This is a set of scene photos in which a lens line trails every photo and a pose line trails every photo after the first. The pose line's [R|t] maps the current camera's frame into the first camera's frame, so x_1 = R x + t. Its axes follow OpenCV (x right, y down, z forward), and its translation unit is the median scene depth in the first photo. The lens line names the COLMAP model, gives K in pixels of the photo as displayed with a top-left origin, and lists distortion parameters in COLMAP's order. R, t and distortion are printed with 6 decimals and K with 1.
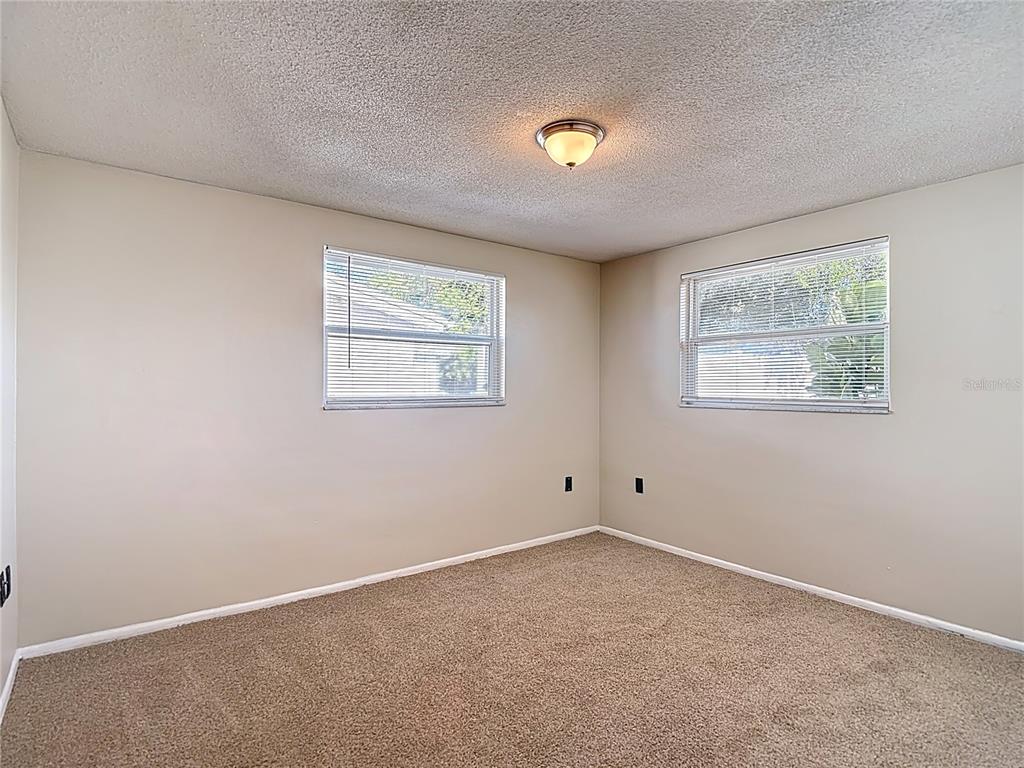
lens RADIAL K [[547.3, 0, 513.6], [0, 547.3, 374.3], [0, 0, 1]] dist [0.014157, -0.027022]
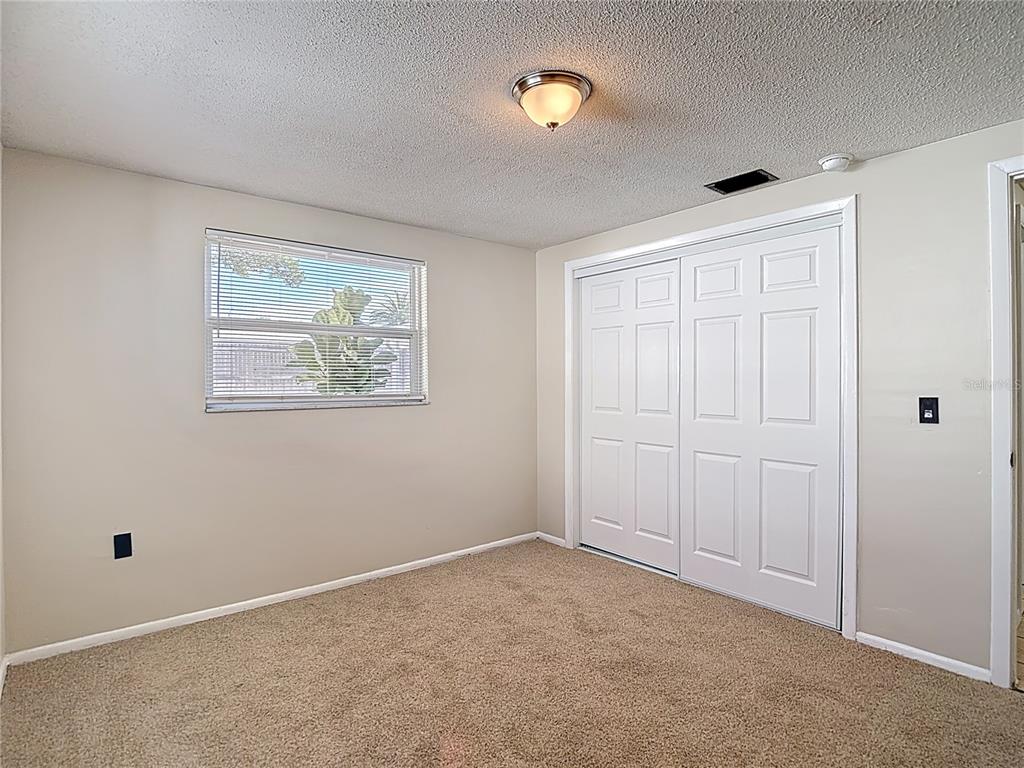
lens RADIAL K [[535.1, 0, 514.0], [0, 535.1, 387.0], [0, 0, 1]] dist [0.003419, -0.021135]
pose [[0.008862, -0.009483, 0.999916, -0.548260], [0.000061, 0.999955, 0.009482, 0.027590], [-0.999961, -0.000023, 0.008862, 0.837710]]
